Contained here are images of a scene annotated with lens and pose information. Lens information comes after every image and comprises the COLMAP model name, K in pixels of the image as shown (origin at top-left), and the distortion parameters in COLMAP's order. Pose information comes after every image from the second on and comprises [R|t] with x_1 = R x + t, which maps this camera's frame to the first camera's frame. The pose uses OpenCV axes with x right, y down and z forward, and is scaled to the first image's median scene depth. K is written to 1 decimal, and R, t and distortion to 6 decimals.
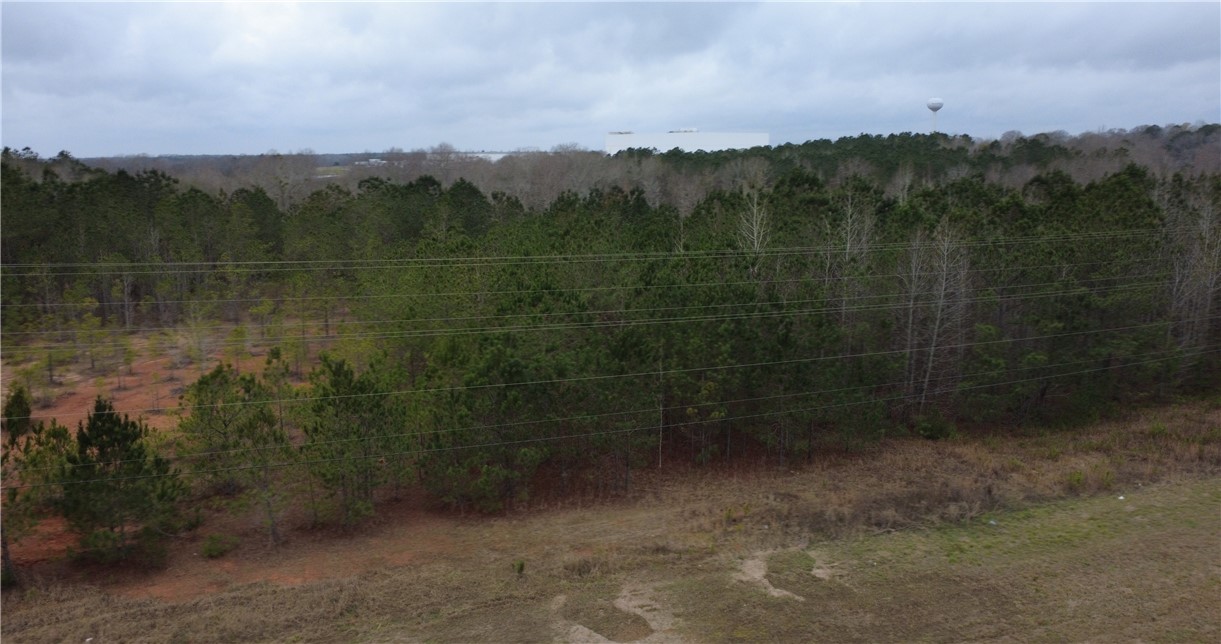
lens RADIAL K [[869.4, 0, 610.4], [0, 869.4, 323.2], [0, 0, 1]] dist [0.003623, 0.000444]
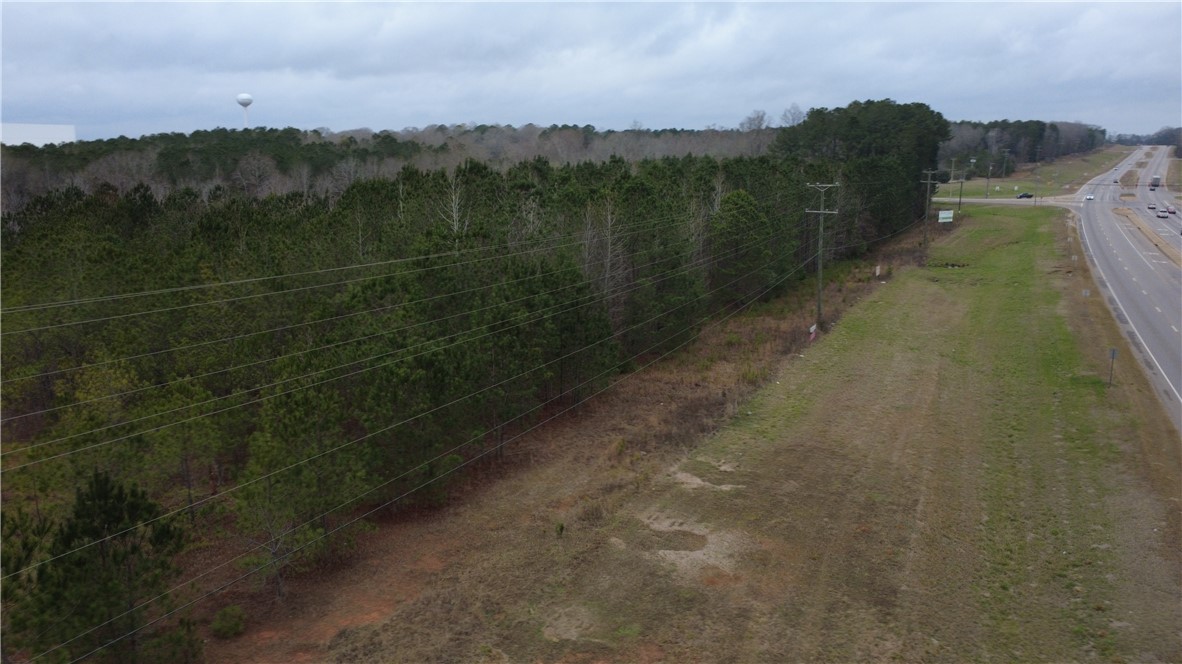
lens RADIAL K [[862.1, 0, 592.4], [0, 862.1, 331.5], [0, 0, 1]] dist [-0.000132, -0.003887]
pose [[0.743389, -0.139803, 0.654085, -0.670823], [0.129851, 0.989472, 0.063908, -0.012236], [-0.656133, 0.037425, 0.753716, 0.177803]]
